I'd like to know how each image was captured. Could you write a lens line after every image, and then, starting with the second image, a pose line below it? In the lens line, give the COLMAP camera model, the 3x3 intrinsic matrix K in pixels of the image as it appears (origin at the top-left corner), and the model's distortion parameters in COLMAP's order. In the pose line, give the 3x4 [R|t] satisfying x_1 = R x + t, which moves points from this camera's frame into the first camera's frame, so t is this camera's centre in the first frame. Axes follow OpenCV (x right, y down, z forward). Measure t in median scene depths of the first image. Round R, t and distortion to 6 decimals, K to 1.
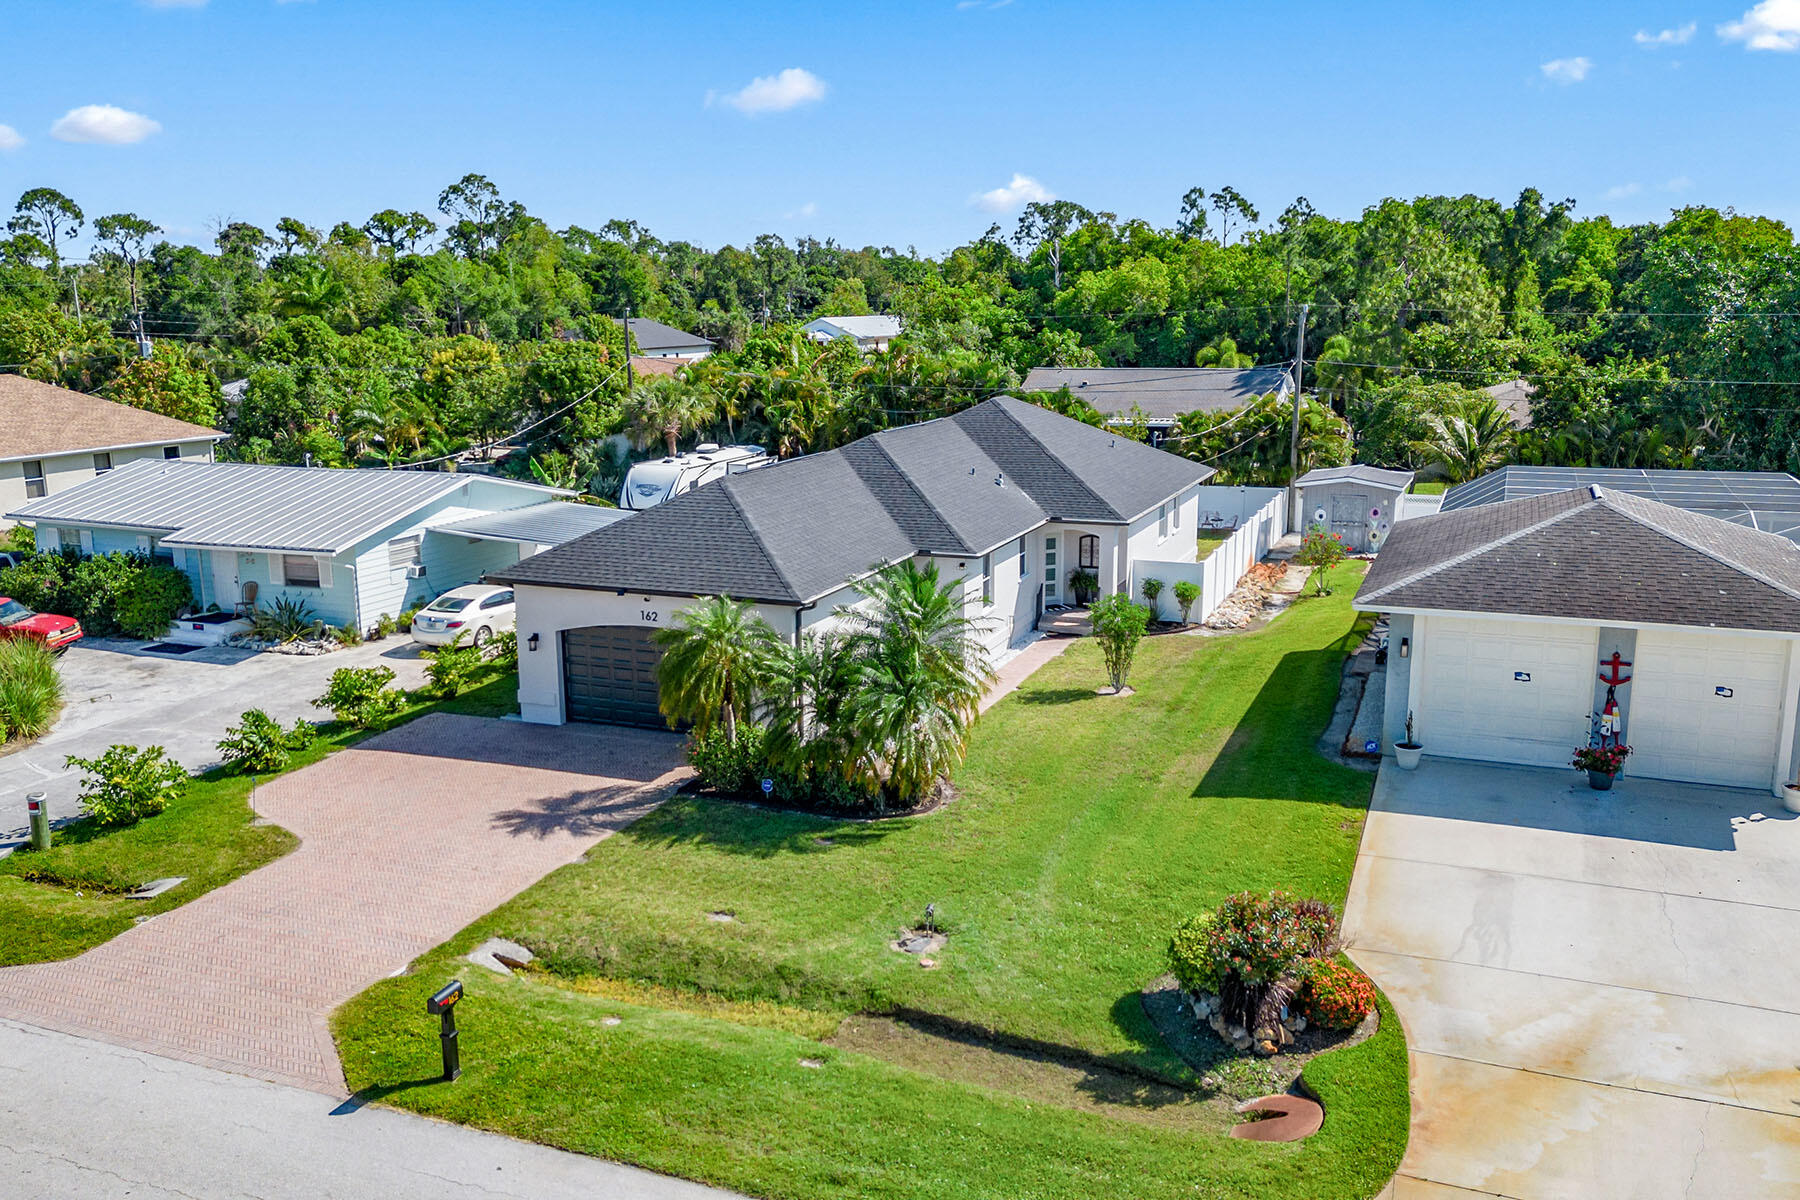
lens RADIAL K [[1489.3, 0, 891.0], [0, 1489.3, 607.4], [0, 0, 1]] dist [0.127676, -0.211880]
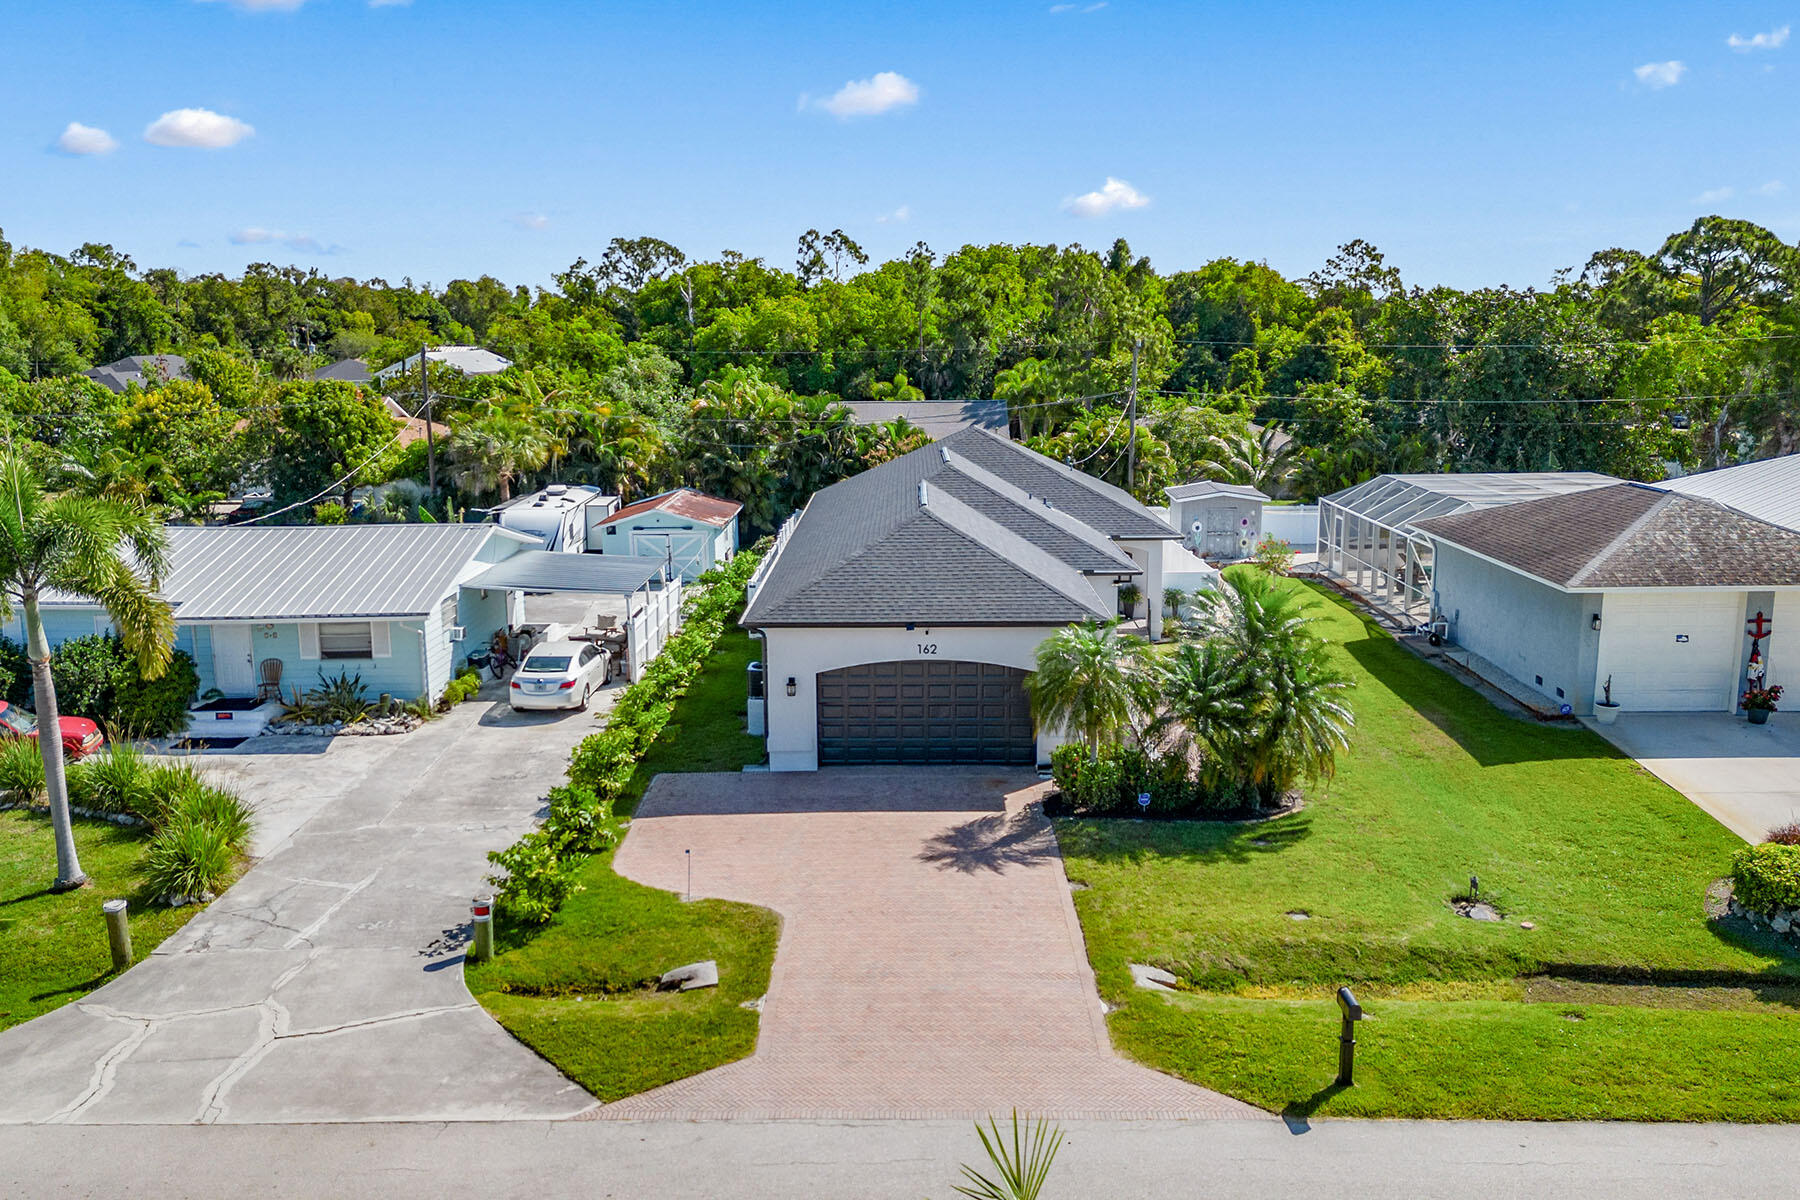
lens RADIAL K [[1489.3, 0, 891.0], [0, 1489.3, 607.4], [0, 0, 1]] dist [0.127676, -0.211880]
pose [[0.928053, -0.067997, 0.366189, -0.416379], [0.076751, 0.997006, -0.009383, -0.011064], [-0.364455, 0.036813, 0.930493, 0.065409]]
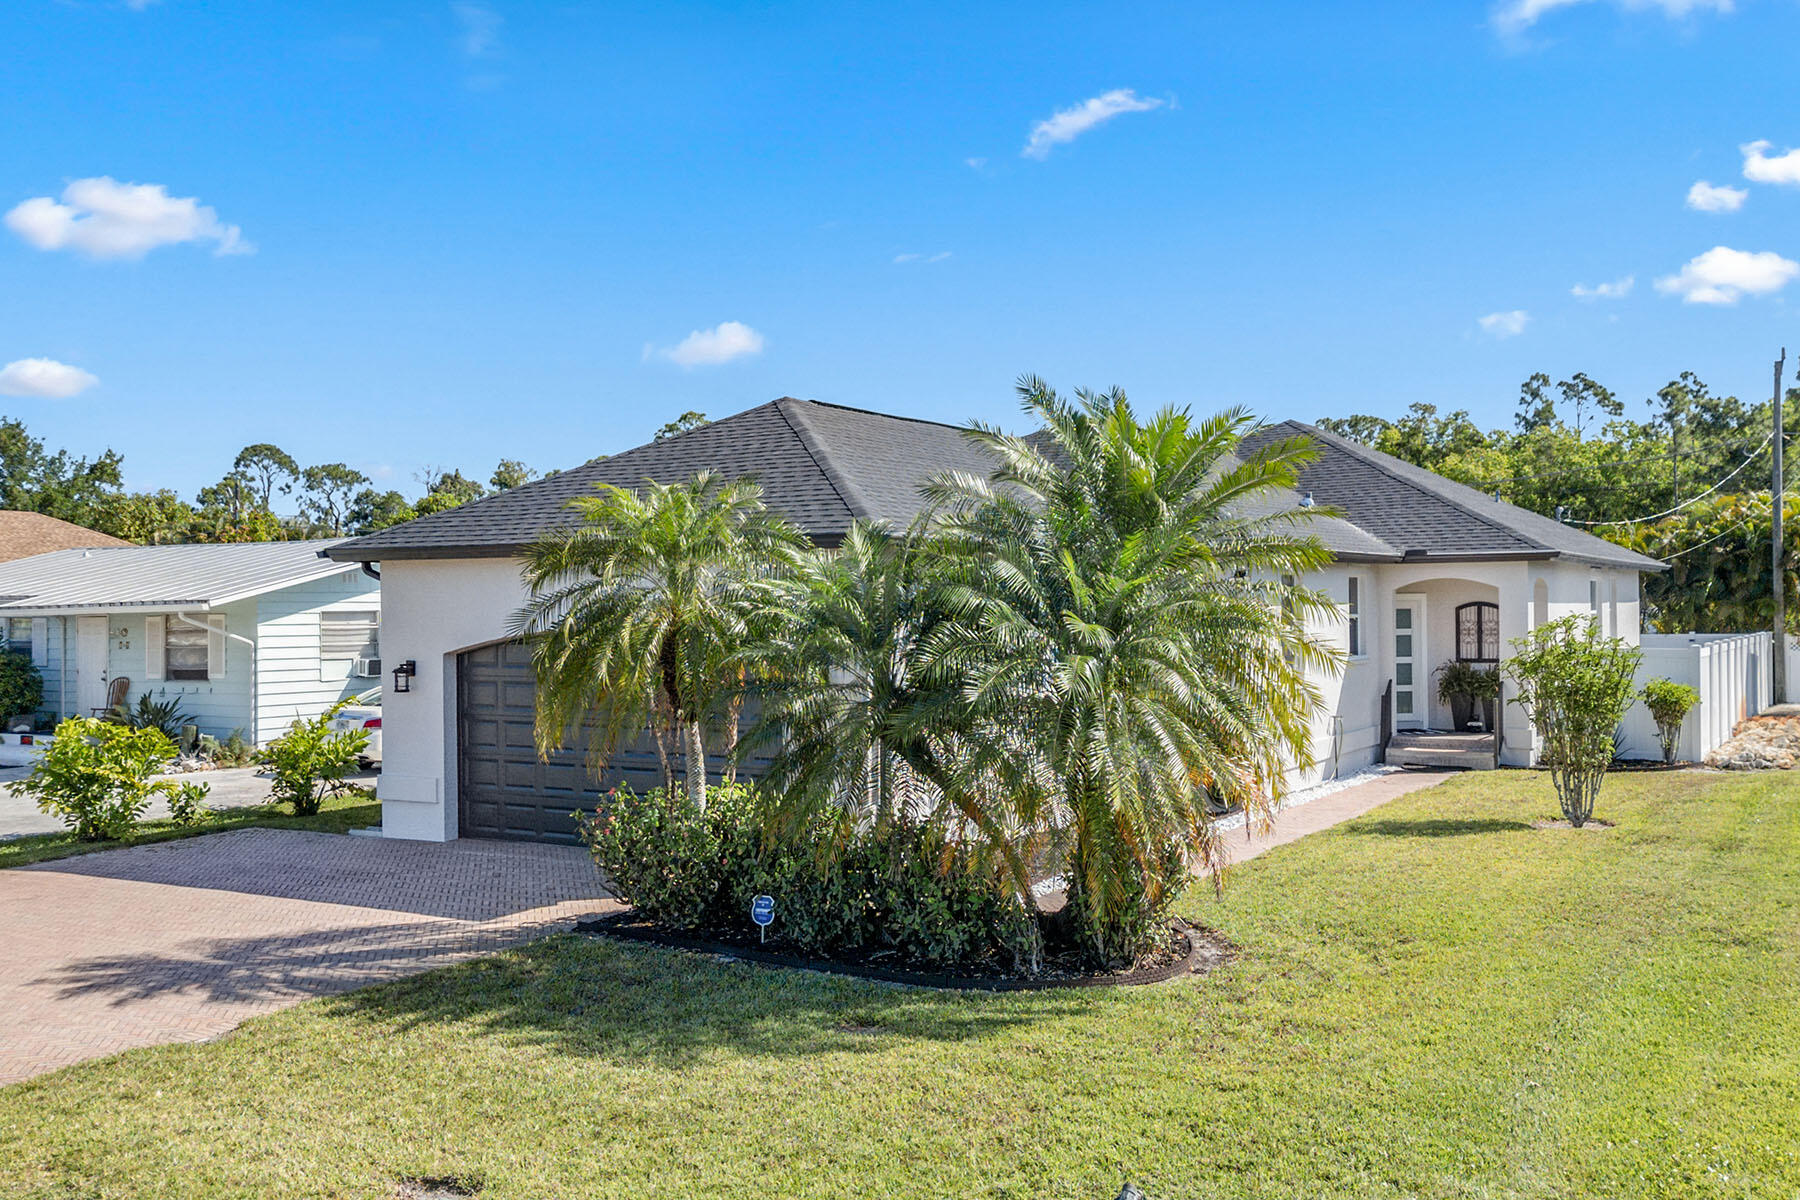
lens RADIAL K [[1626.2, 0, 900.0], [0, 1626.2, 600.0], [0, 0, 1]] dist [0.043960, 0.002887]
pose [[0.987222, 0.000363, -0.159349, 0.017506], [-0.033500, 0.978123, -0.205313, 0.085355], [0.155788, 0.208027, 0.965637, 0.374030]]
